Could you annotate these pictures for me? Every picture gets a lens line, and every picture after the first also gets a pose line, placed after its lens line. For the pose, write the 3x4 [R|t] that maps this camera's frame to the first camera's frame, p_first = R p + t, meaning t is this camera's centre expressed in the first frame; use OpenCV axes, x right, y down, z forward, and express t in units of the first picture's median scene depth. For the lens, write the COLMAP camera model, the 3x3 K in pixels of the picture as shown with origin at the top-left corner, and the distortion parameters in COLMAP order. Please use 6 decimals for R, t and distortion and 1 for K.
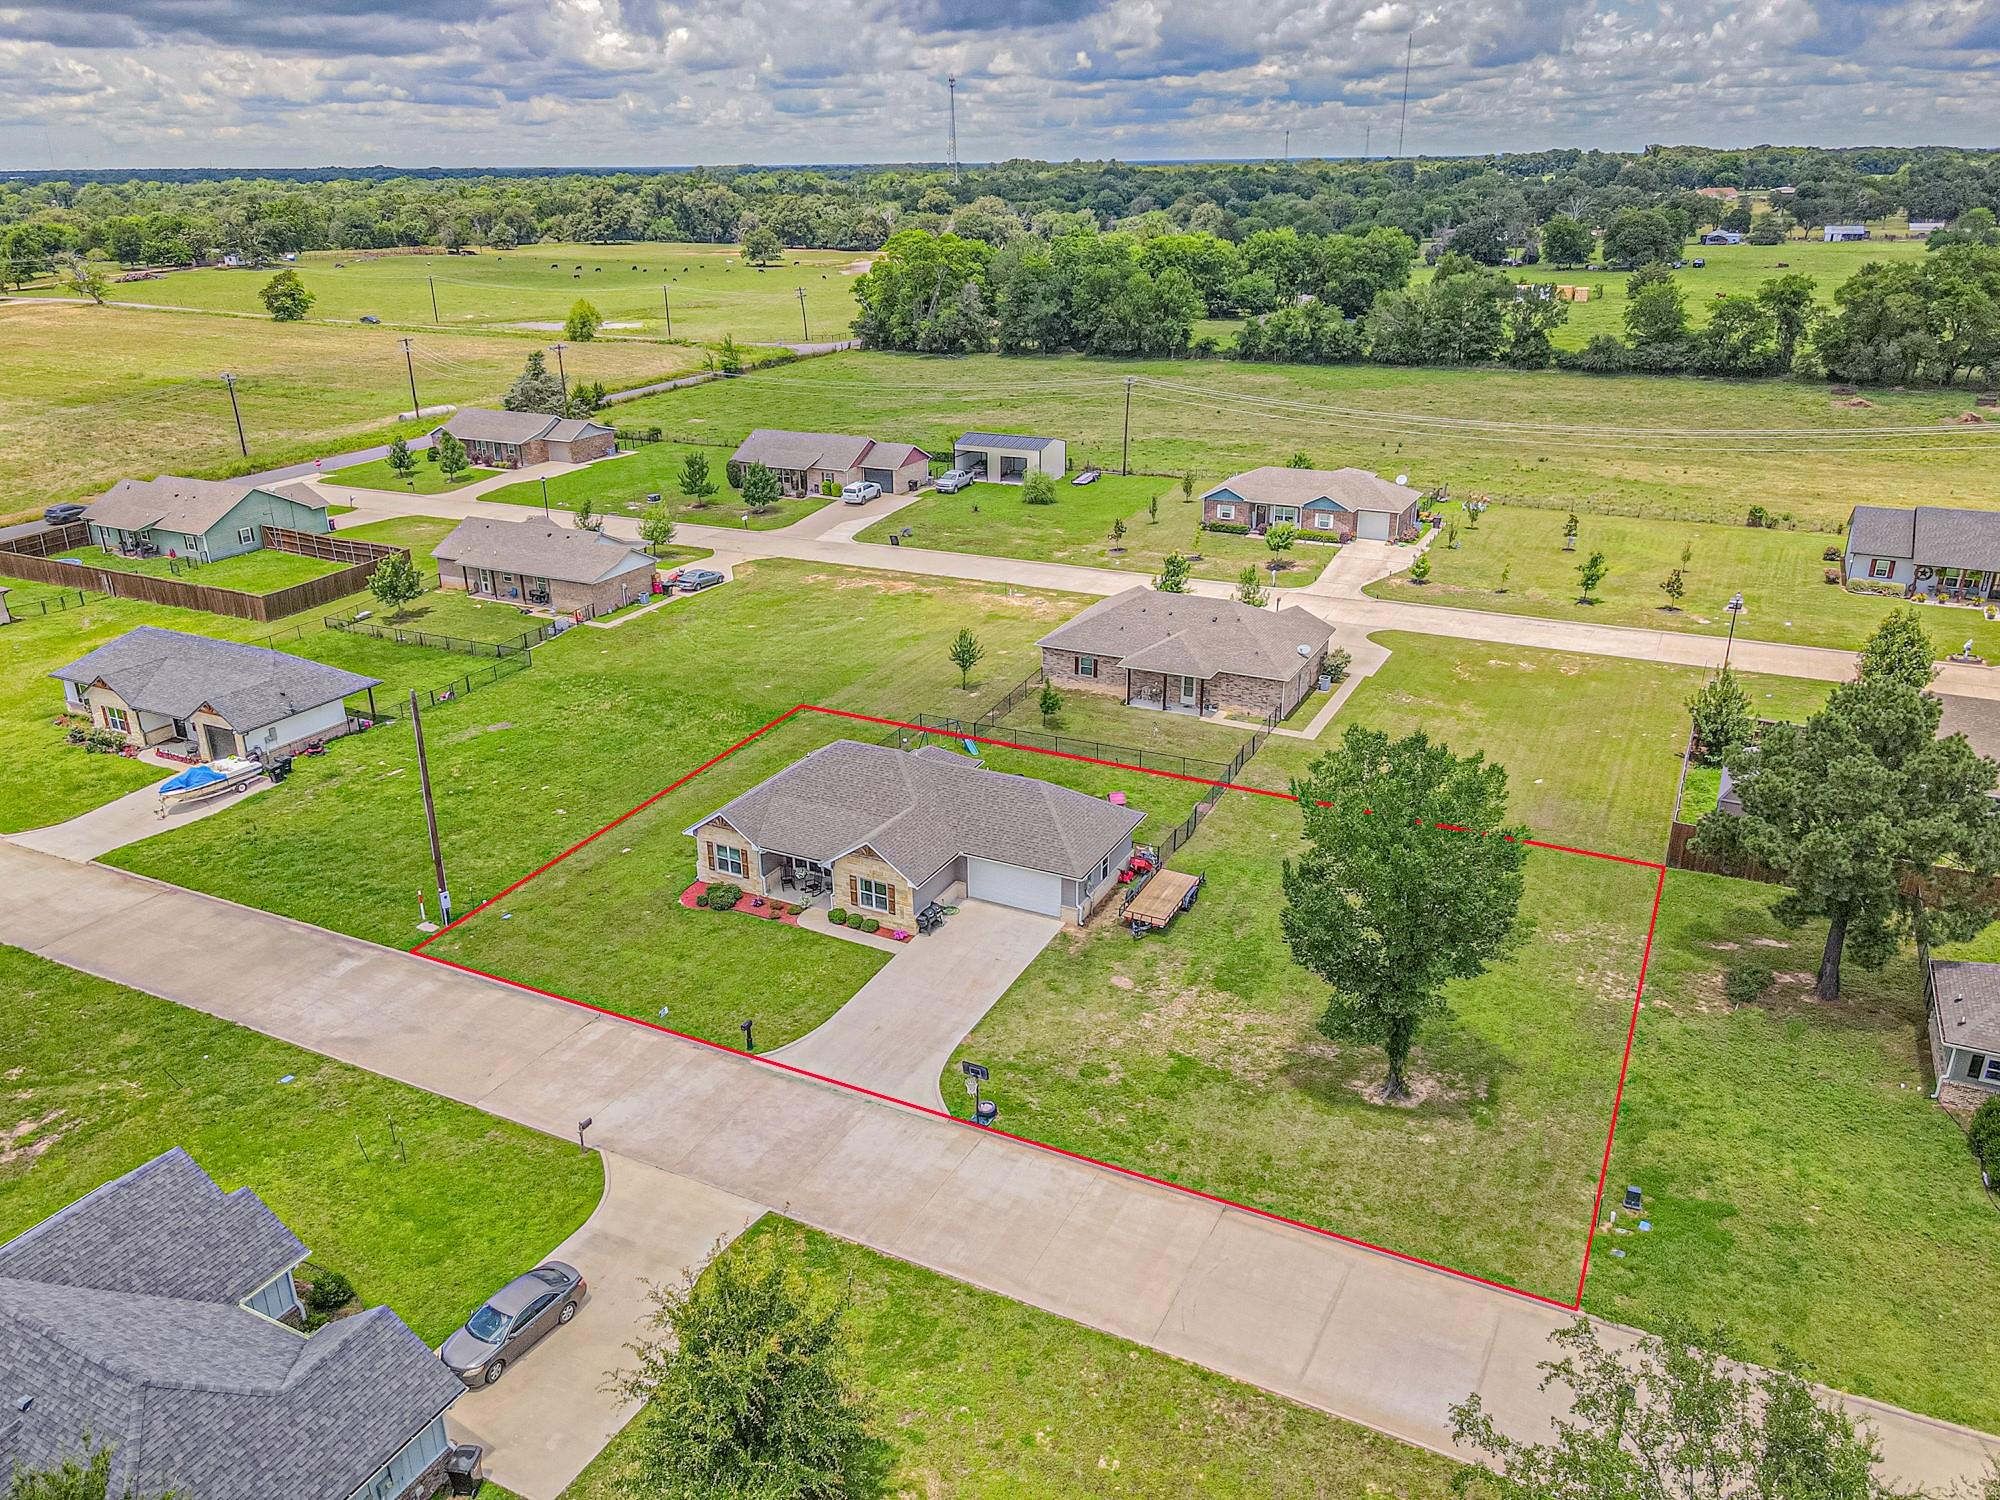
lens RADIAL K [[1462.2, 0, 993.1], [0, 1462.2, 748.3], [0, 0, 1]] dist [0.004342, 0.004142]
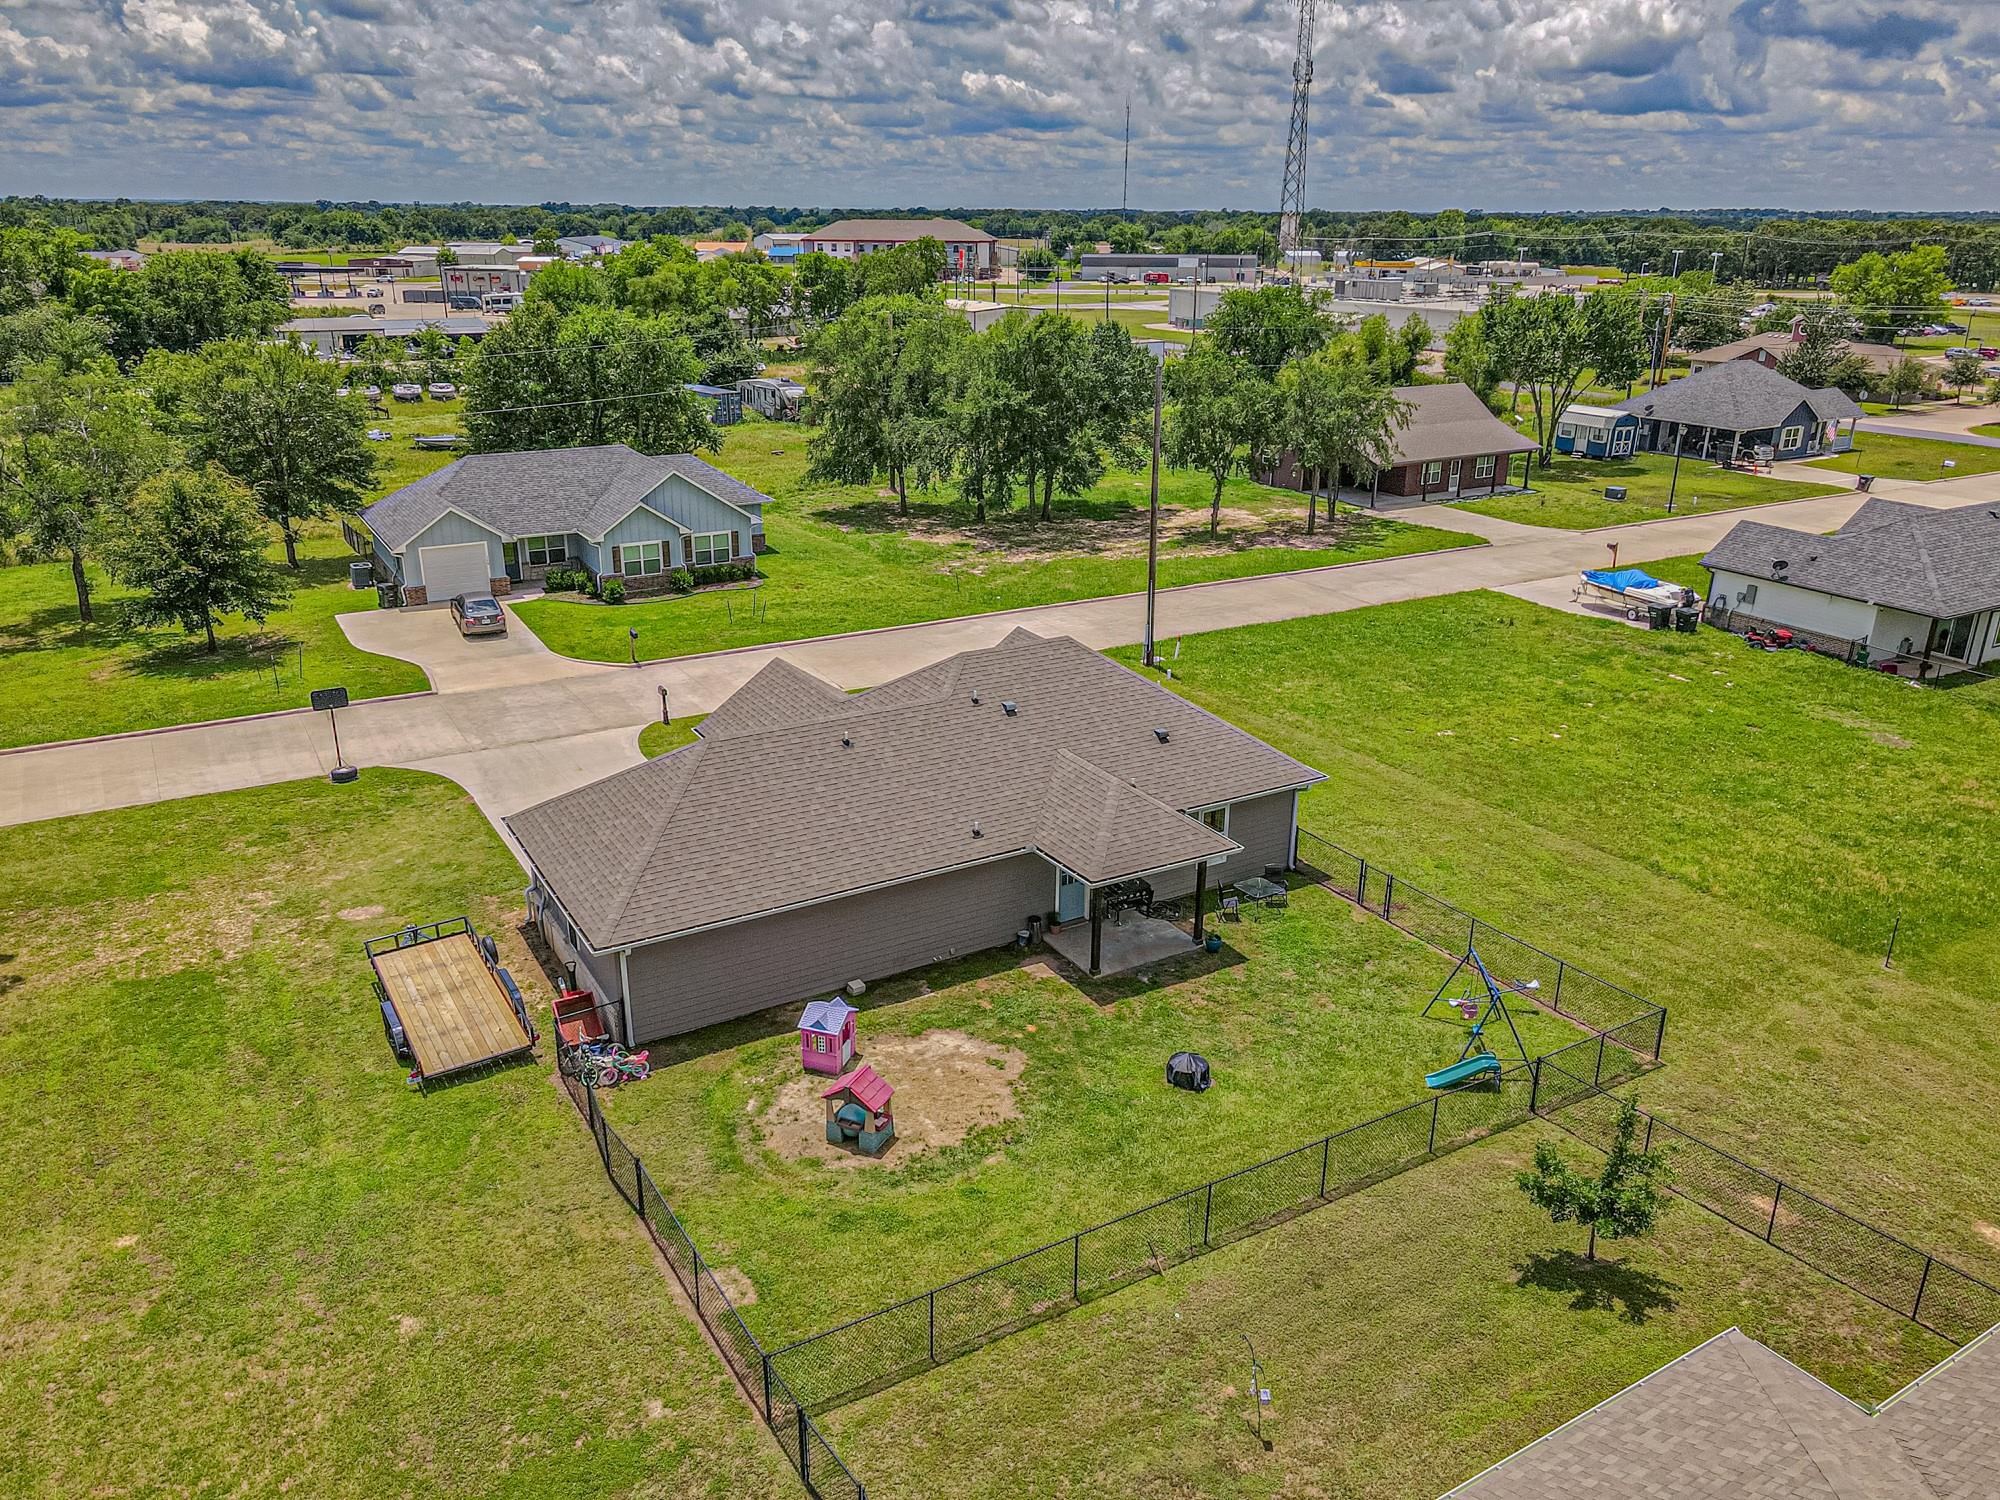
lens RADIAL K [[1456.0, 0, 992.8], [0, 1456.0, 755.9], [0, 0, 1]] dist [0.019553, 0.005320]
pose [[-0.535320, 0.305537, -0.787451, 0.414725], [-0.315114, 0.792731, 0.521805, -0.290784], [0.783668, 0.527470, -0.328086, 1.419389]]
